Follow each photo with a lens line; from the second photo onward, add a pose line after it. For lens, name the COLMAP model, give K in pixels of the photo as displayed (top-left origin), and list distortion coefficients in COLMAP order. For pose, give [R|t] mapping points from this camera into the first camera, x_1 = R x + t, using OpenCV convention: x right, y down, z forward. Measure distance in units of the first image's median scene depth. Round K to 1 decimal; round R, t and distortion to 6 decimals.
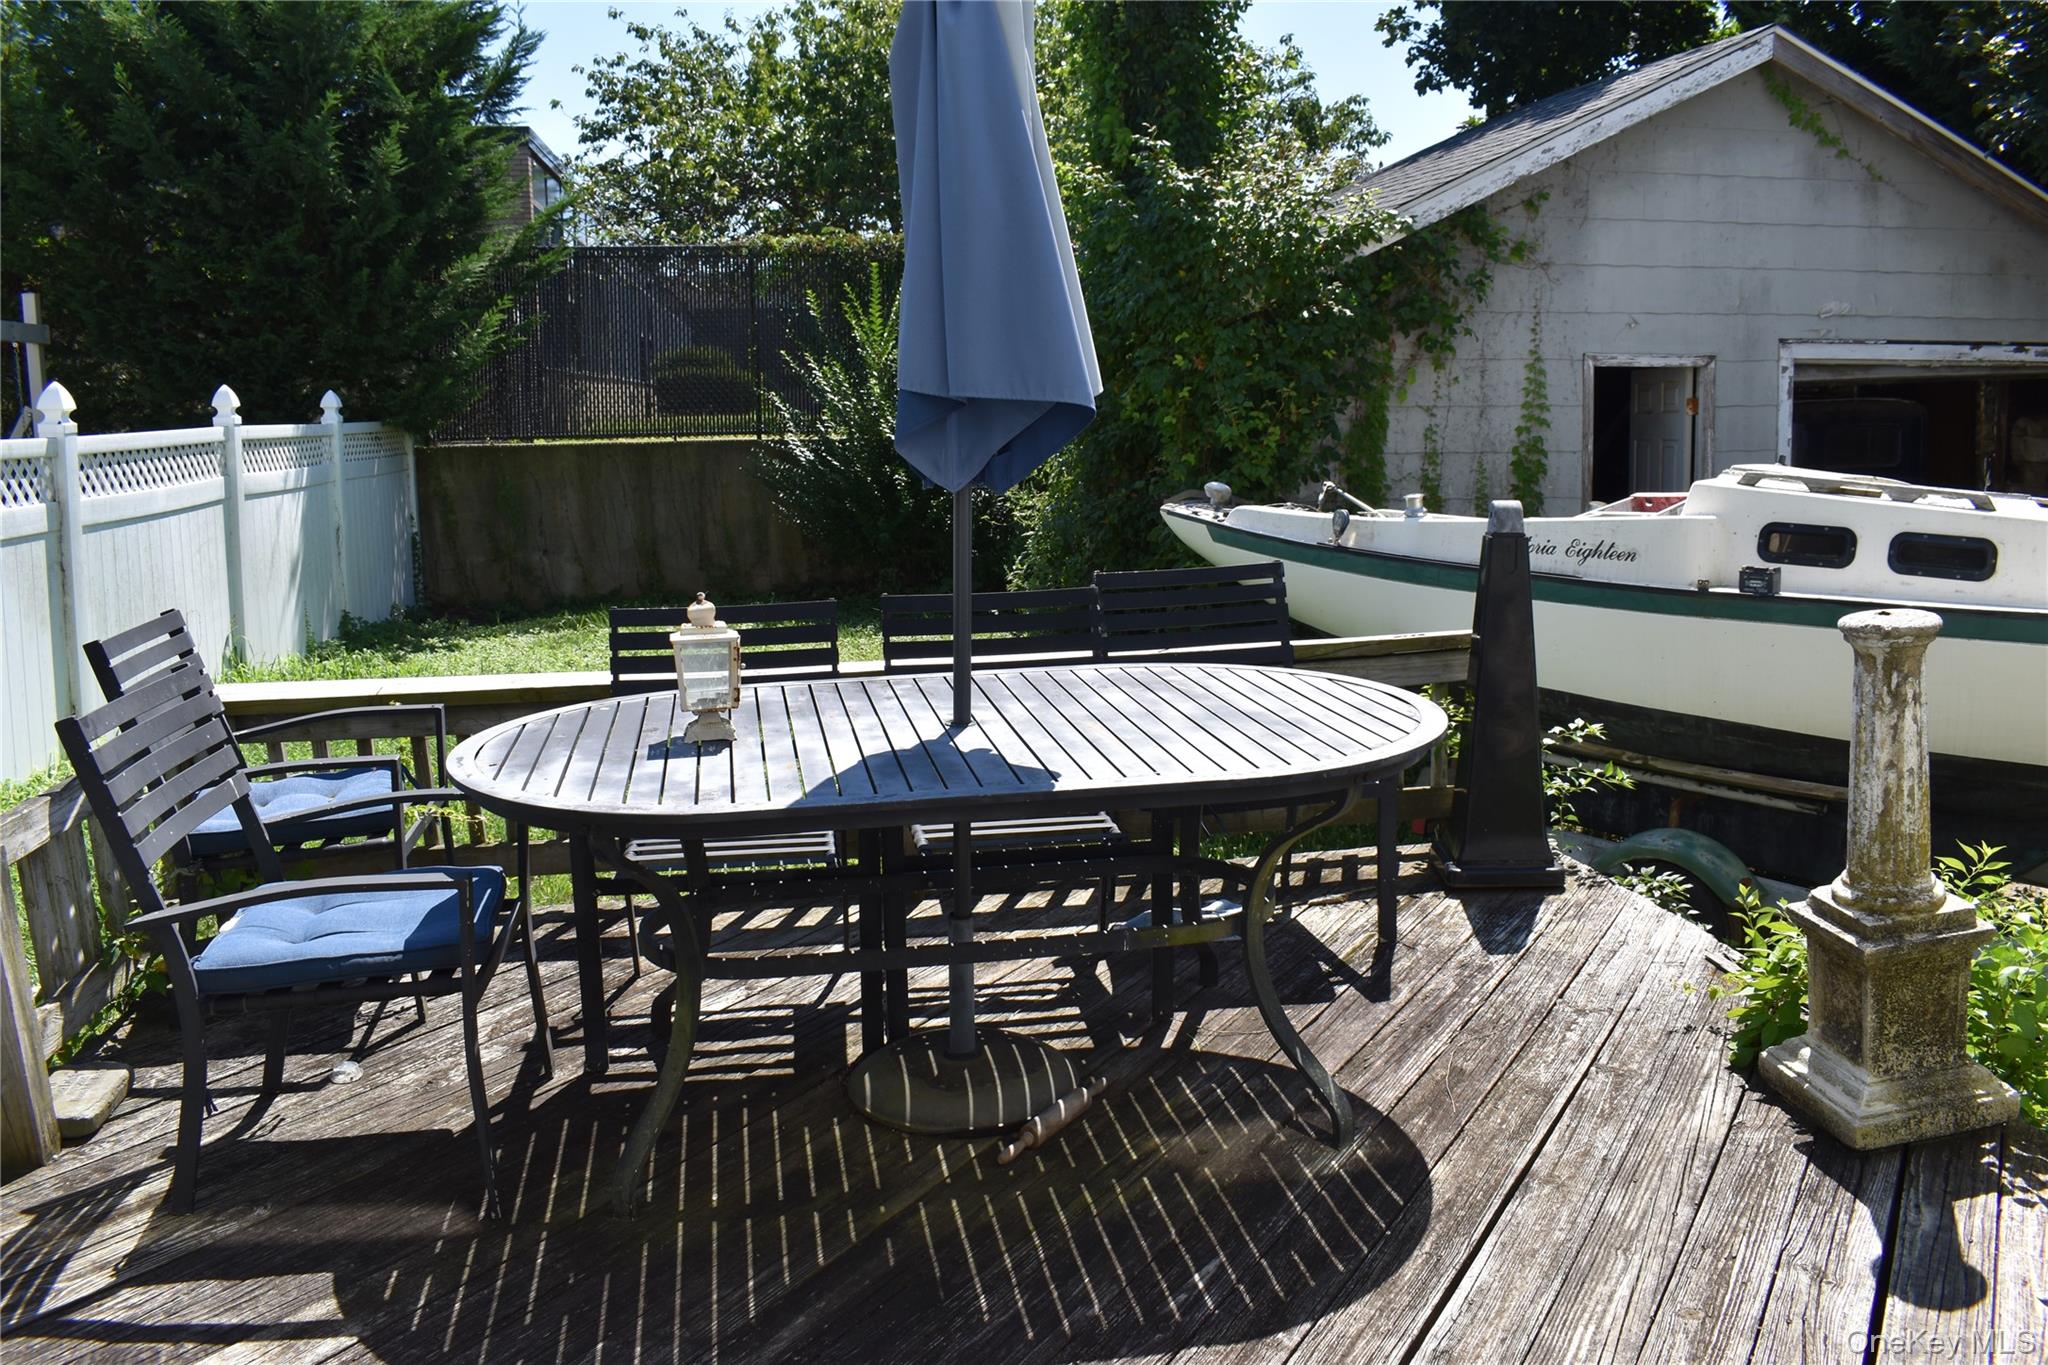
lens RADIAL K [[1596.1, 0, 1024.0], [0, 1596.1, 682.5], [0, 0, 1]] dist [-0.106928, 0.025315]
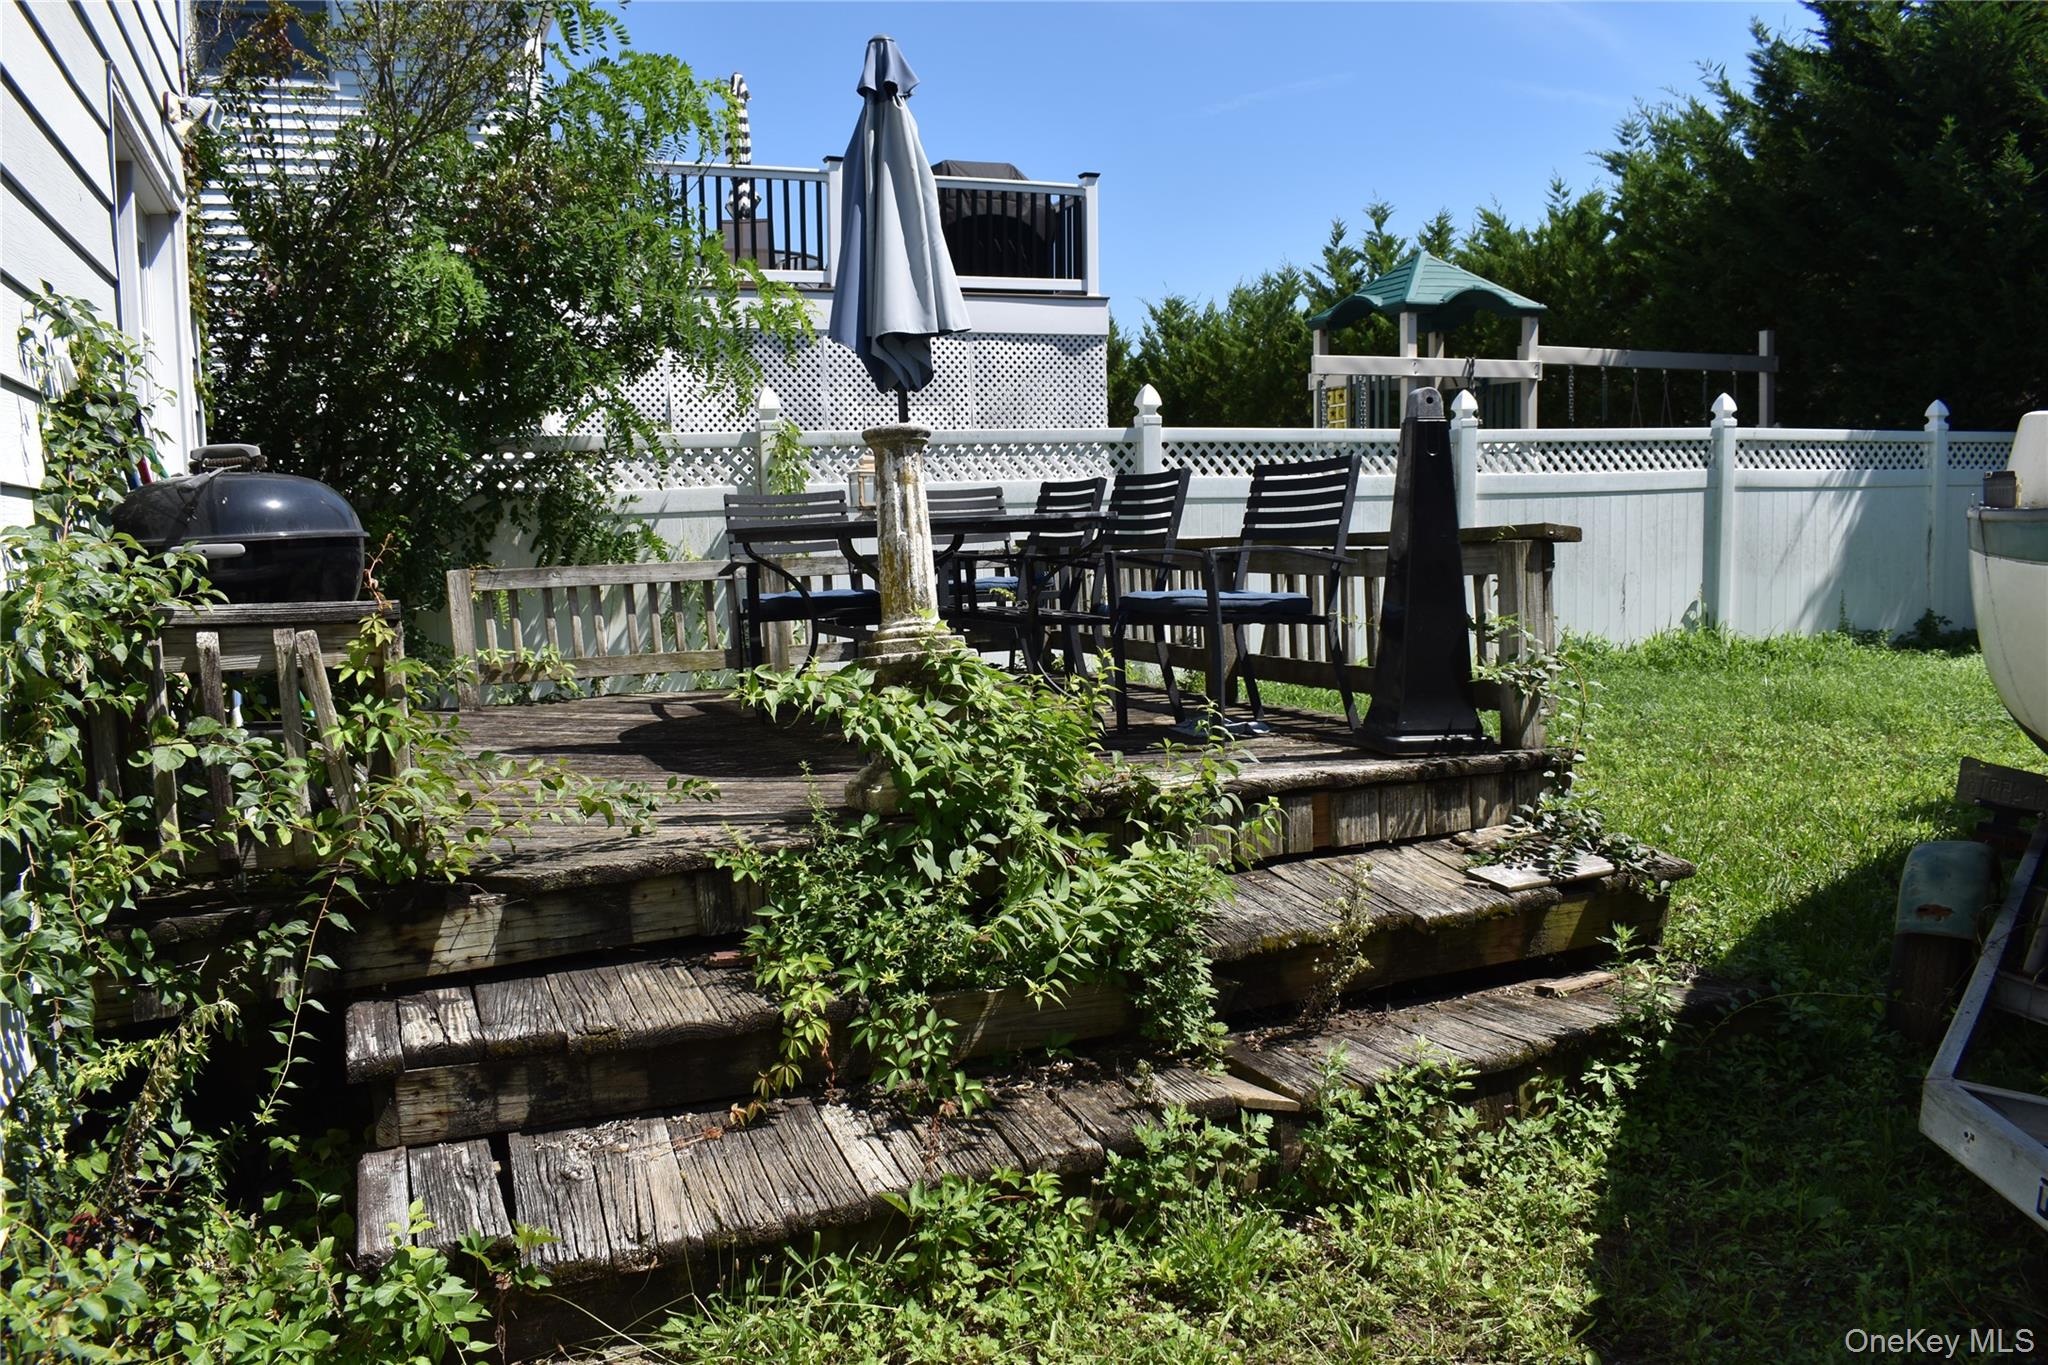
lens RADIAL K [[1596.1, 0, 1024.0], [0, 1596.1, 682.5], [0, 0, 1]] dist [-0.106928, 0.025315]
pose [[-0.797541, 0.113812, -0.592432, 0.843805], [-0.095397, 0.945892, 0.310141, -0.329048], [0.595675, 0.303866, -0.743530, 1.781899]]
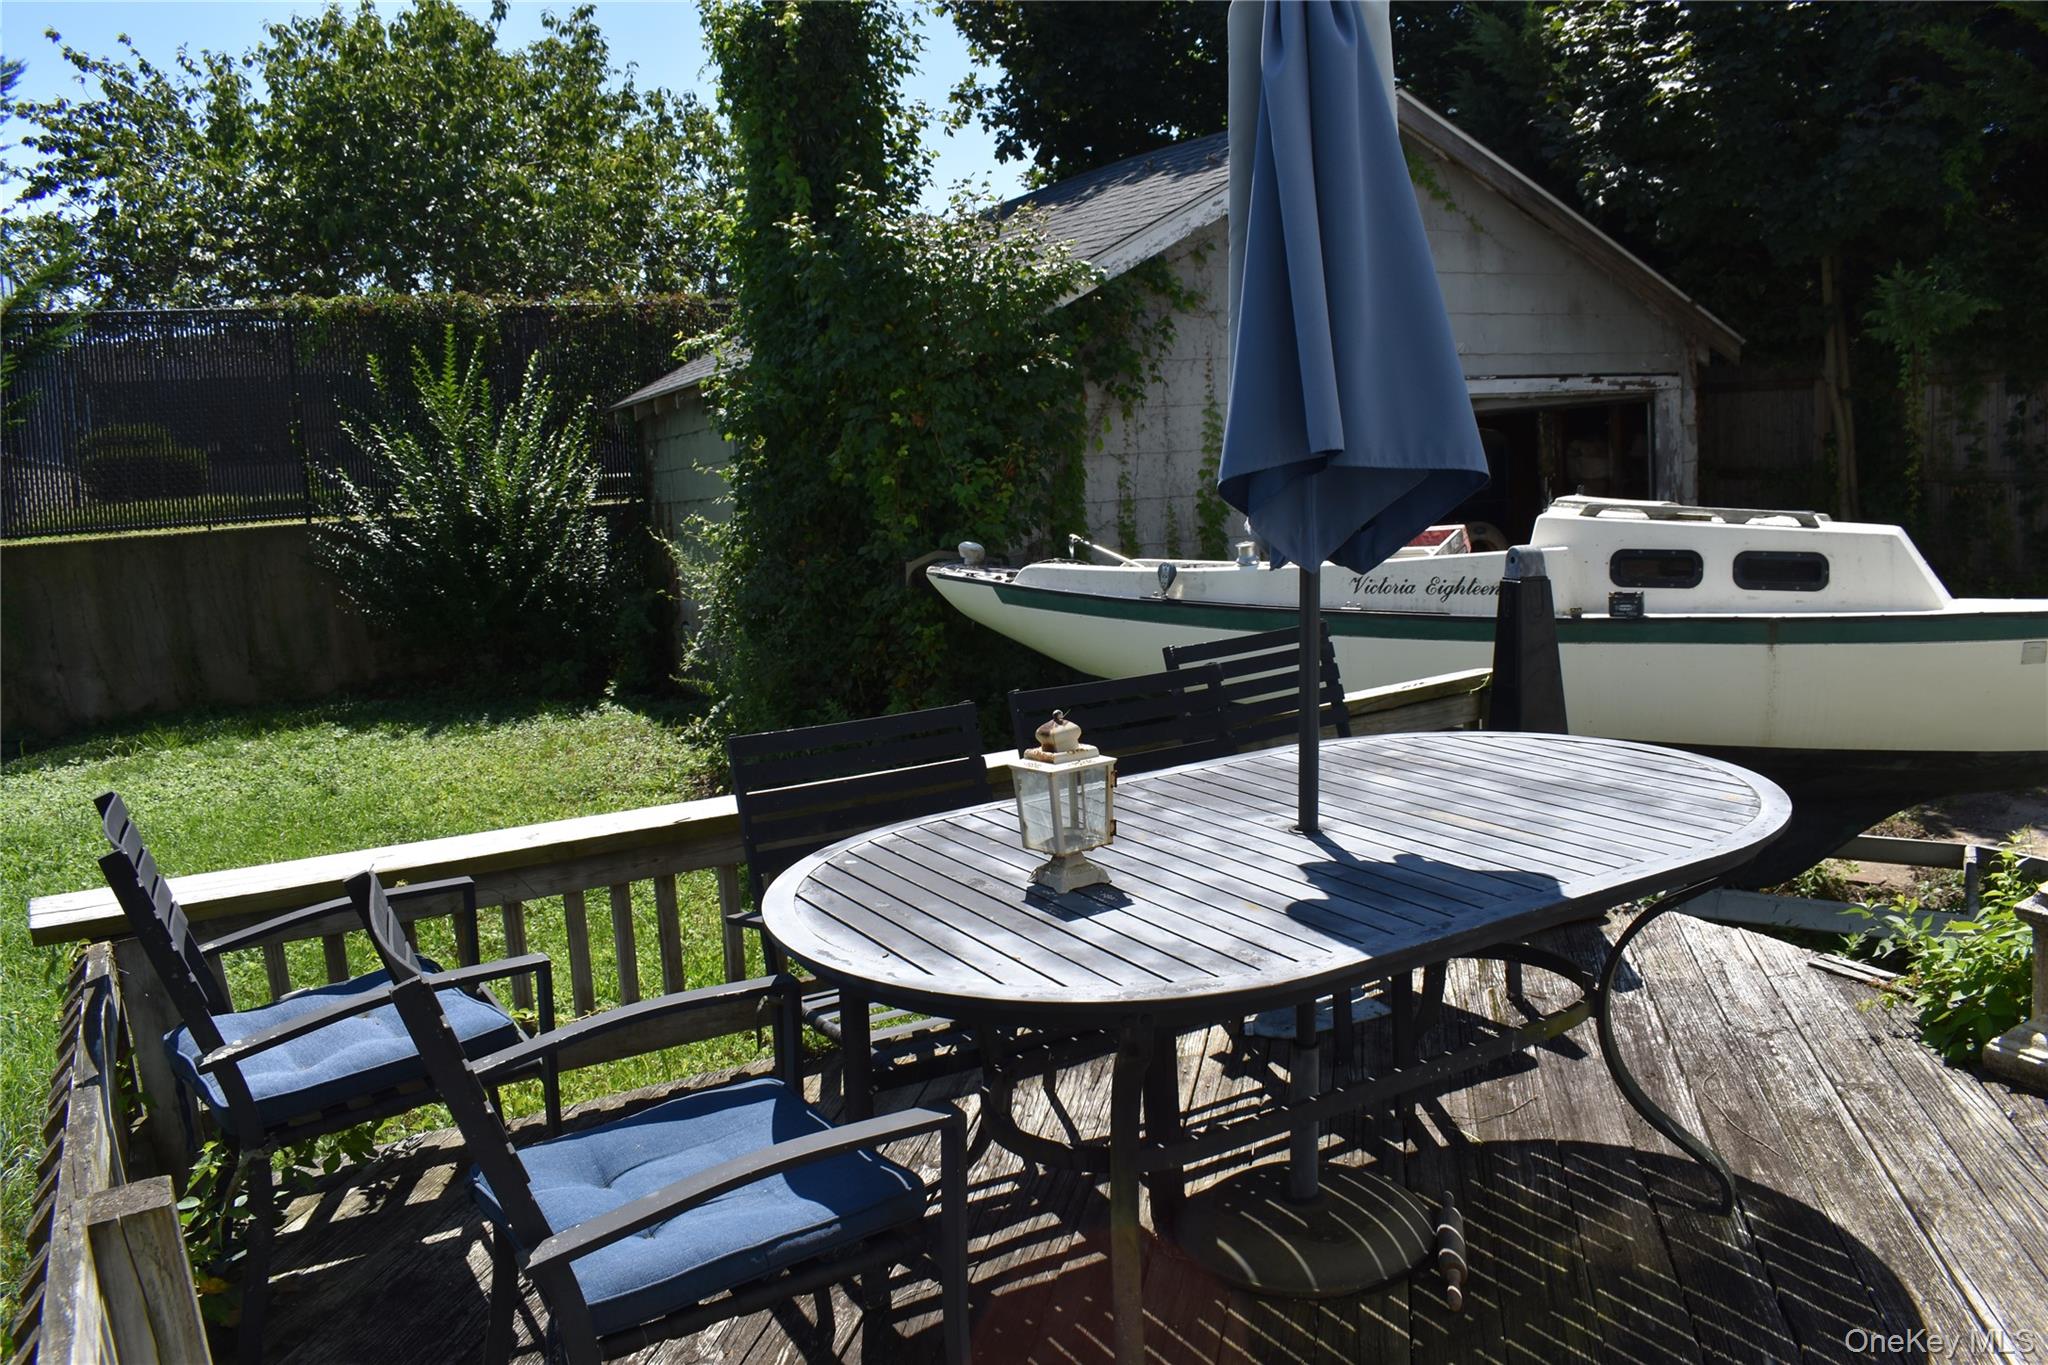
lens RADIAL K [[1596.1, 0, 1024.0], [0, 1596.1, 682.5], [0, 0, 1]] dist [-0.106928, 0.025315]
pose [[0.937002, -0.083517, 0.339192, -0.175768], [0.094755, 0.995361, -0.016676, -0.020572], [-0.336226, 0.047766, 0.940569, 0.078674]]
